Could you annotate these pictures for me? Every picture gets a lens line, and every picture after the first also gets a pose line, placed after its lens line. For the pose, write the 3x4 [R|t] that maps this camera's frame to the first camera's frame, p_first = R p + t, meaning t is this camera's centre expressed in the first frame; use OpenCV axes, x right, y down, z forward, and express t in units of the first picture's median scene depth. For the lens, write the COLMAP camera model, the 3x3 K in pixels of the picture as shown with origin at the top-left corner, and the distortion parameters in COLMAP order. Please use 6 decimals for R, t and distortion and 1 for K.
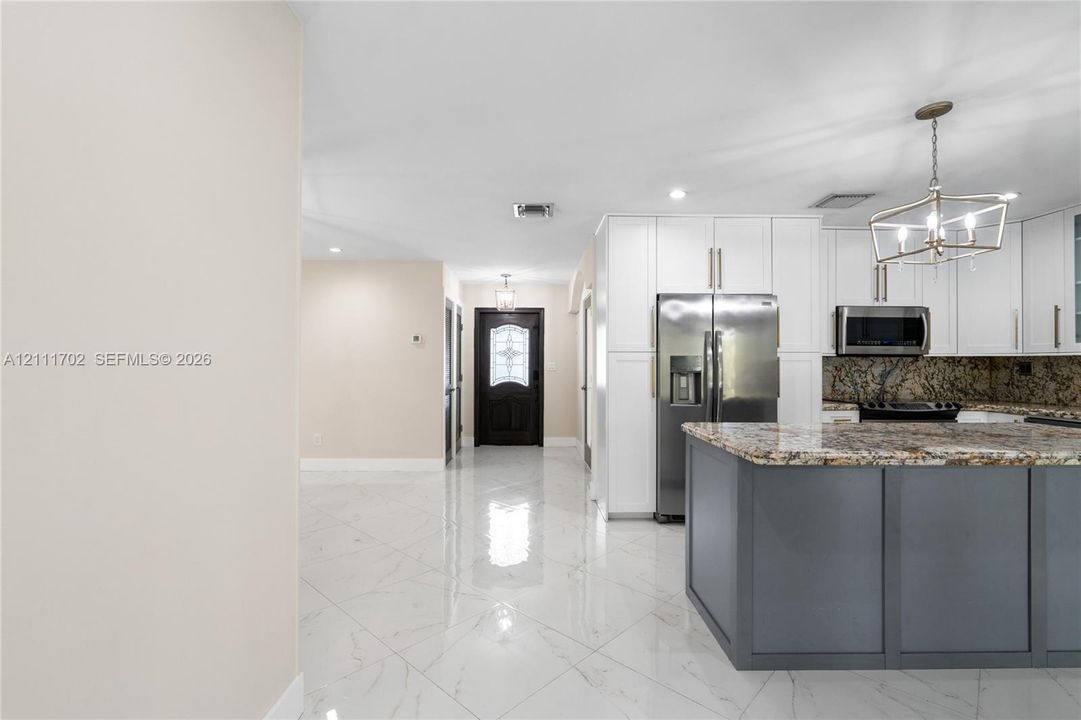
lens RADIAL K [[477.6, 0, 540.5], [0, 477.6, 360.0], [0, 0, 1]] dist [-0.000908, -0.000343]
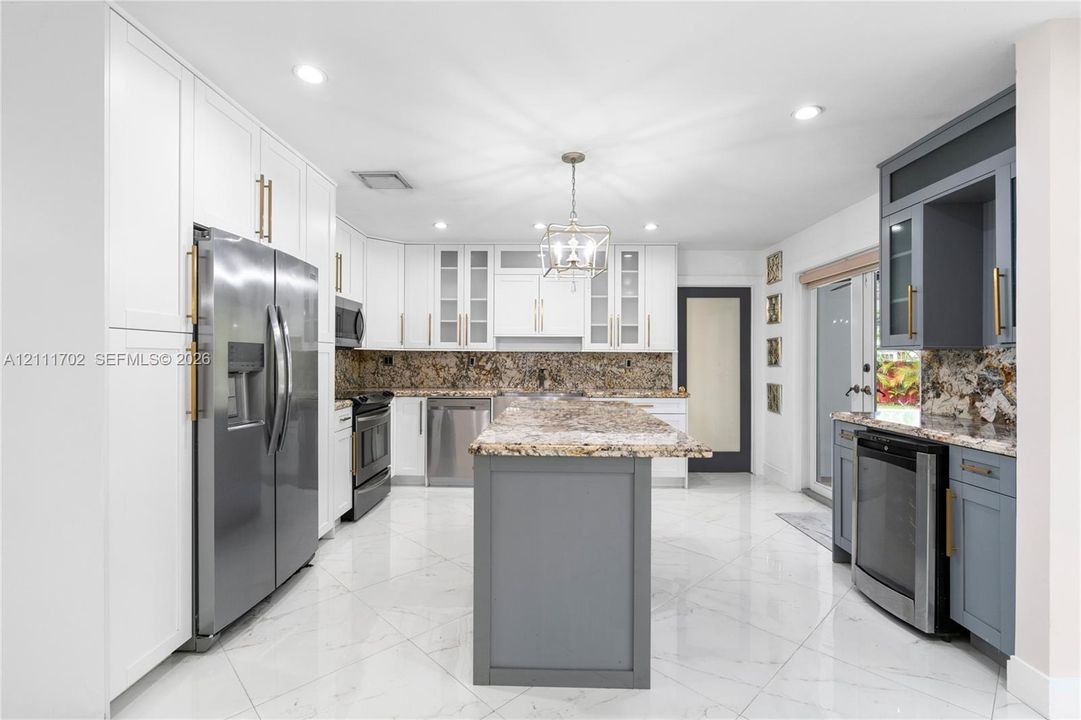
lens RADIAL K [[490.3, 0, 540.5], [0, 490.3, 360.0], [0, 0, 1]] dist [-0.000543, -0.000005]
pose [[0.047451, -0.005353, 0.998859, -0.270927], [-0.016244, 0.999849, 0.006130, 0.002732], [-0.998741, -0.016517, 0.047357, 0.577650]]
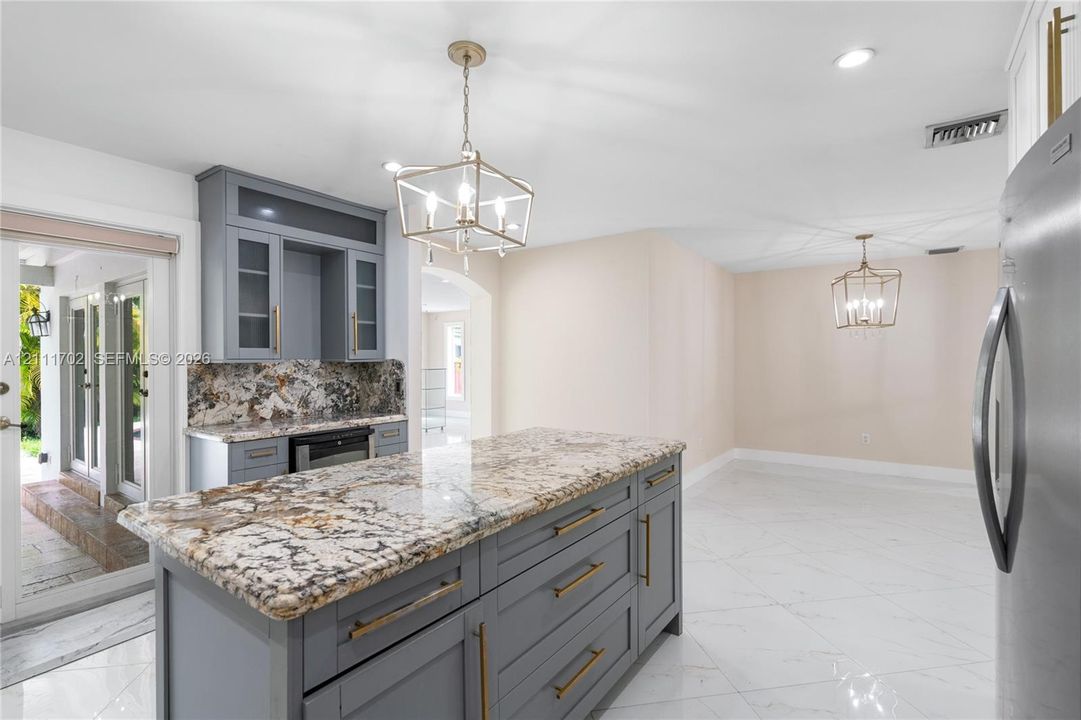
lens RADIAL K [[490.3, 0, 540.5], [0, 490.3, 360.0], [0, 0, 1]] dist [-0.000543, -0.000005]
pose [[-0.610896, -0.000224, -0.791711, 0.785566], [0.011124, 0.999899, -0.008867, -0.008637], [0.791633, -0.014224, -0.610832, 0.890159]]
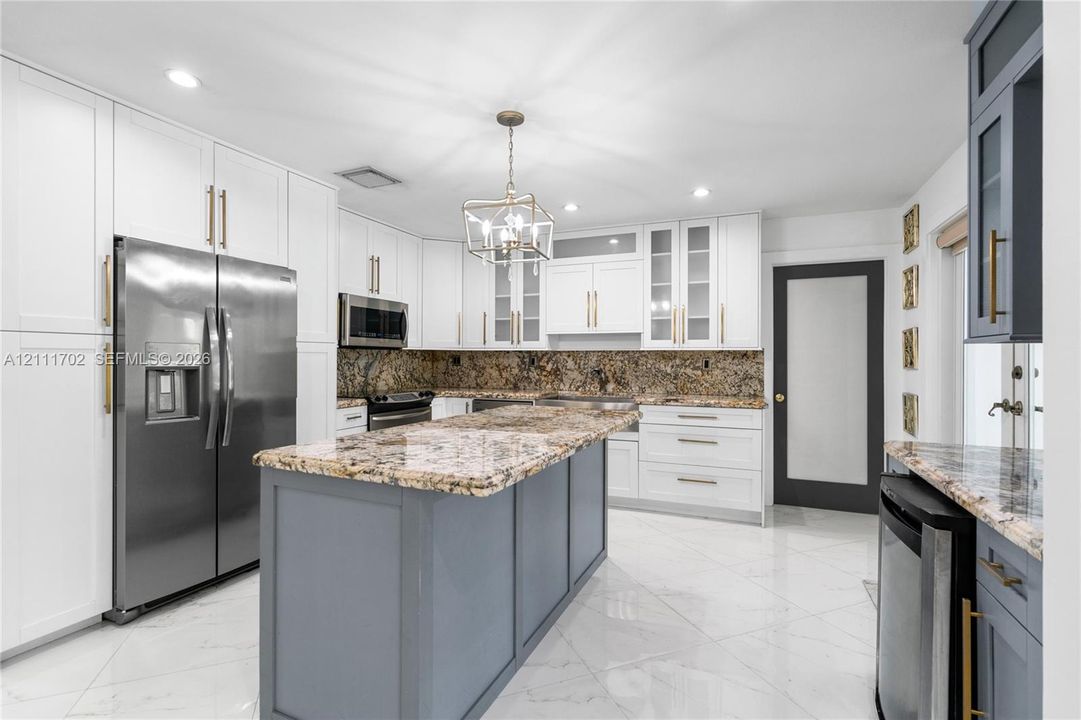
lens RADIAL K [[497.9, 0, 540.5], [0, 497.9, 360.0], [0, 0, 1]] dist [-0.000504, -0.000023]
pose [[0.421503, -0.003888, 0.906819, -0.085460], [-0.013602, 0.999851, 0.010609, 0.000132], [-0.906725, -0.016806, 0.421387, 0.264737]]
